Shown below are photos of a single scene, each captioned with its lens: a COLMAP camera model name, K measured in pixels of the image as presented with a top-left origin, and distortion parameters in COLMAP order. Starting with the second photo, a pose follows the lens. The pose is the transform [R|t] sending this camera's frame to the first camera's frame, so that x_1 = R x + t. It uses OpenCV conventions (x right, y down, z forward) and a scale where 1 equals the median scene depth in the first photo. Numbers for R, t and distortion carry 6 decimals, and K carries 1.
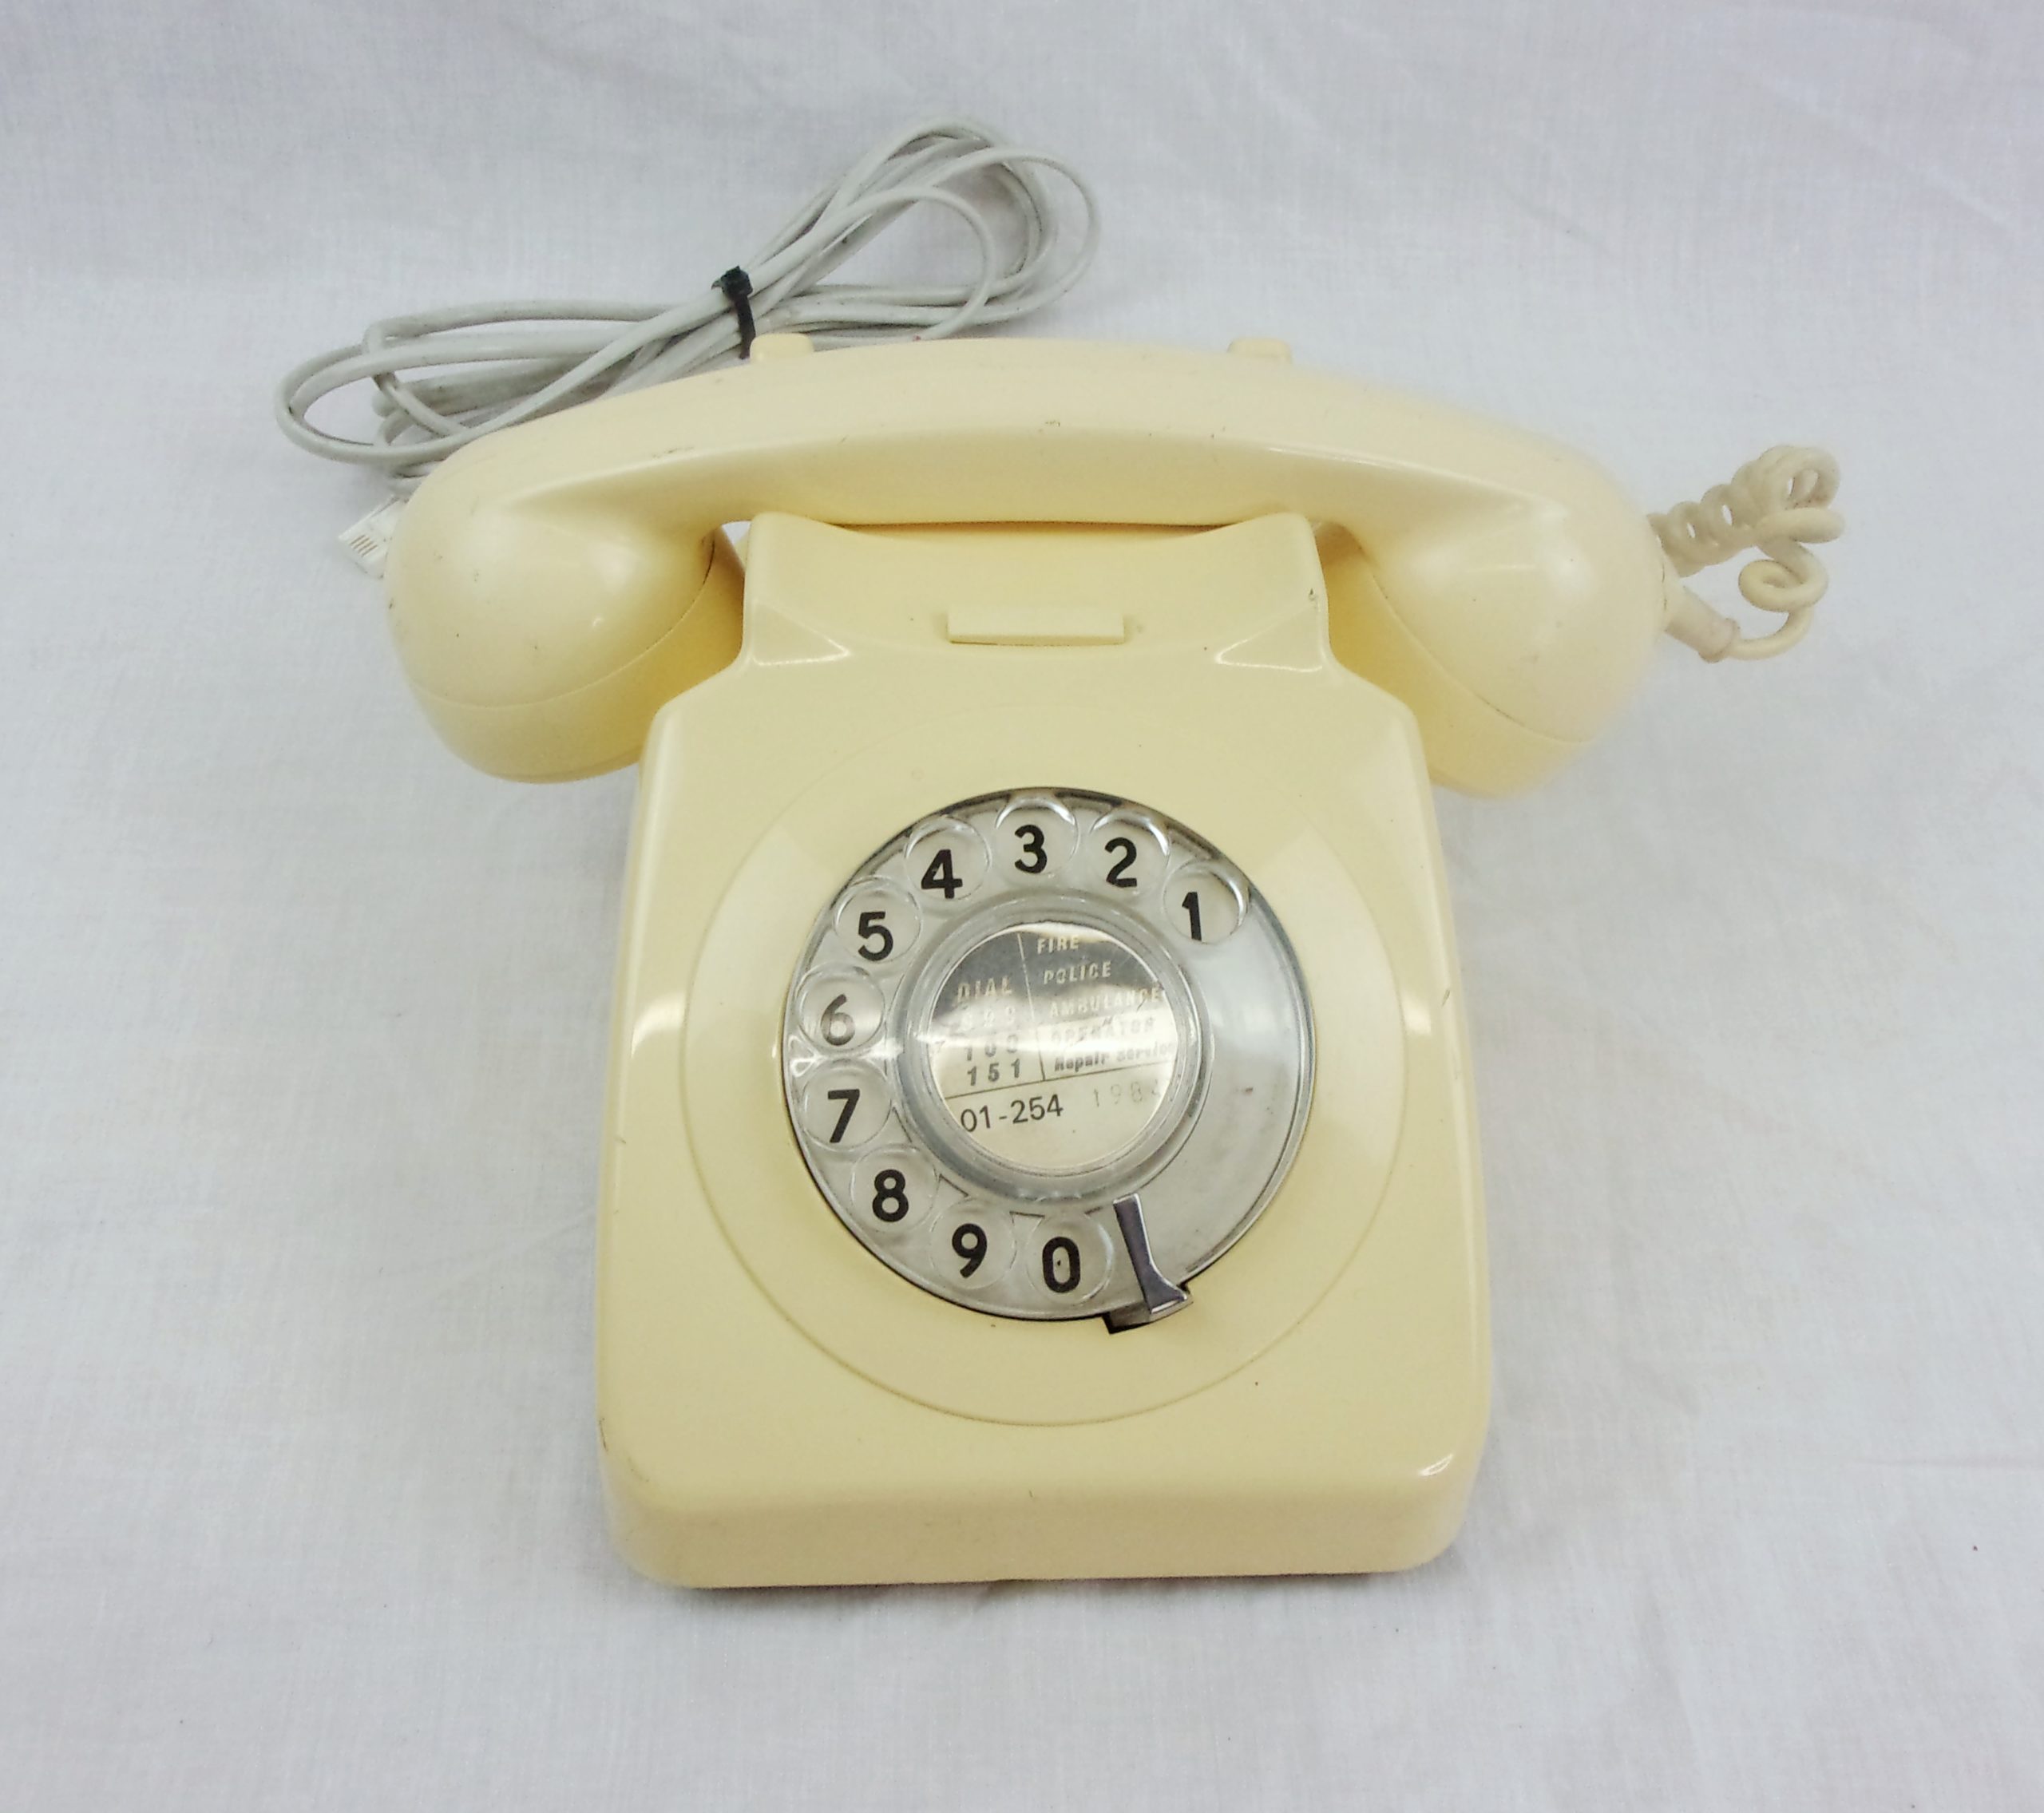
lens RADIAL K [[1891.4, 0, 1017.6], [0, 1891.4, 906.3], [0, 0, 1]] dist [-0.022264, 0.000000]
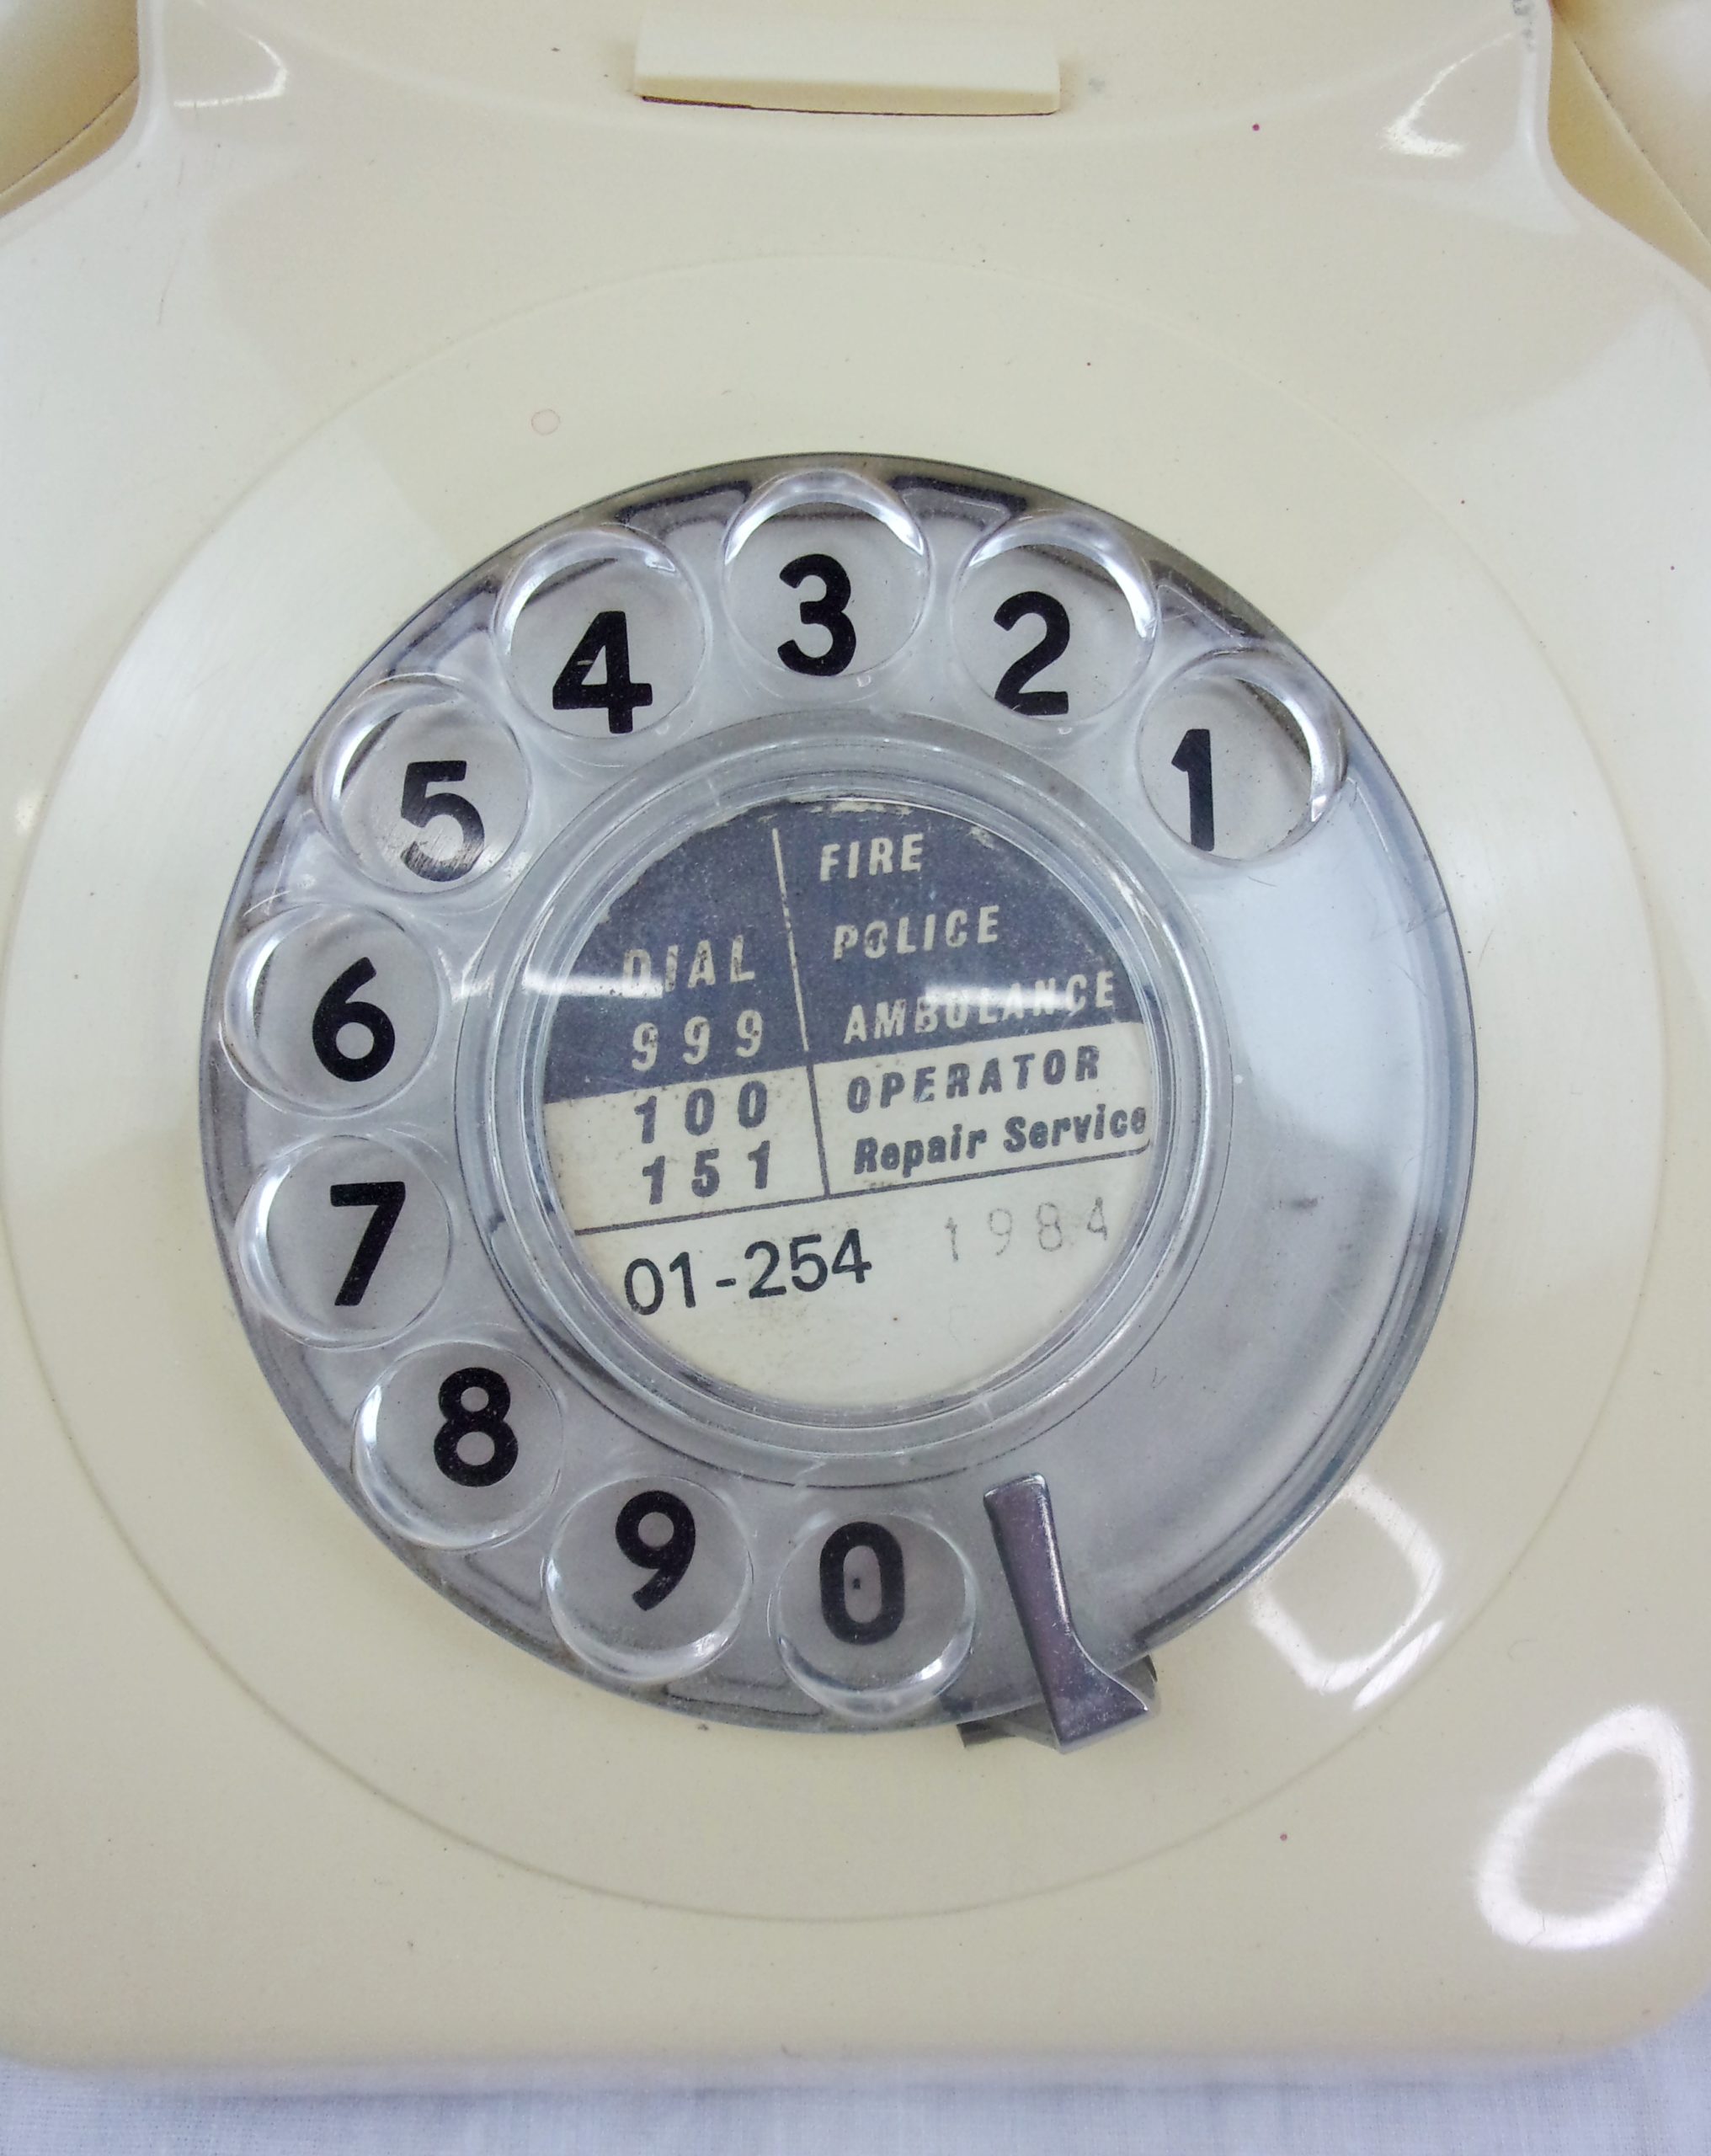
lens RADIAL K [[1932.8, 0, 867.8], [0, 1932.8, 1077.2], [0, 0, 1]] dist [-0.017029, -0.005485]
pose [[0.999602, 0.025342, -0.012394, 0.027006], [-0.021784, 0.972557, 0.231641, -0.031105], [0.017924, -0.231279, 0.972722, 0.583109]]
